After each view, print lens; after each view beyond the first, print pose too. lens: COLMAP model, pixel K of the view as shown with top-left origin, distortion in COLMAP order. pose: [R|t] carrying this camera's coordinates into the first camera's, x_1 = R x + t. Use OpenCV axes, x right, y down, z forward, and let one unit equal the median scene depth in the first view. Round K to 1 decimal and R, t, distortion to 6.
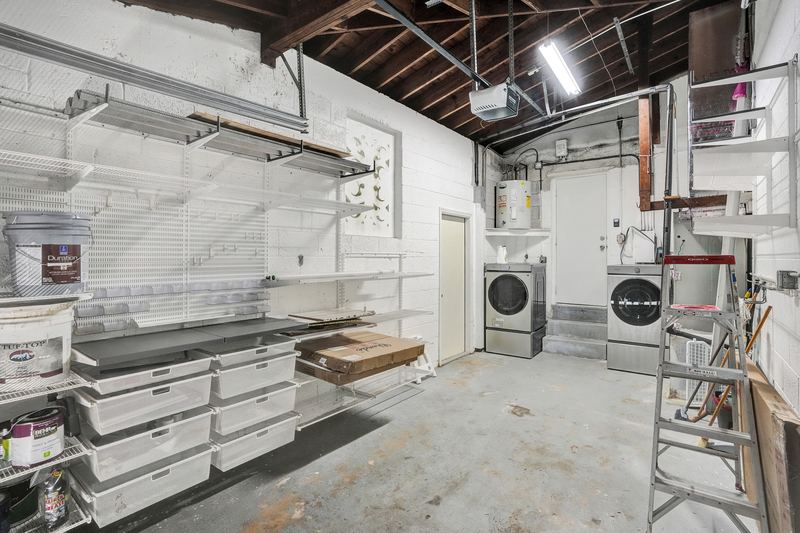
lens RADIAL K [[384.3, 0, 404.2], [0, 384.3, 265.7], [0, 0, 1]] dist [-0.059224, 0.030423]
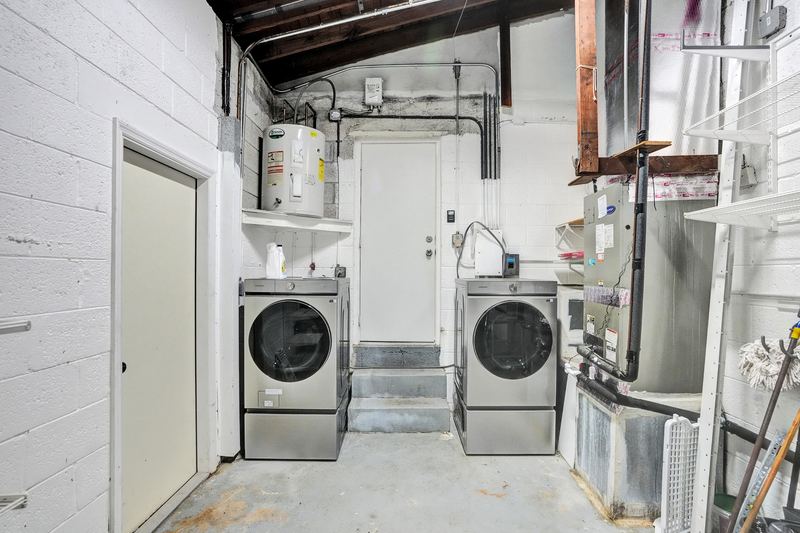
lens RADIAL K [[384.3, 0, 404.2], [0, 384.3, 265.7], [0, 0, 1]] dist [-0.059224, 0.030423]
pose [[0.798595, 0.011749, 0.601754, 0.084885], [0.010159, 0.999404, -0.032995, -0.004408], [-0.601783, 0.032463, 0.798000, 0.487530]]
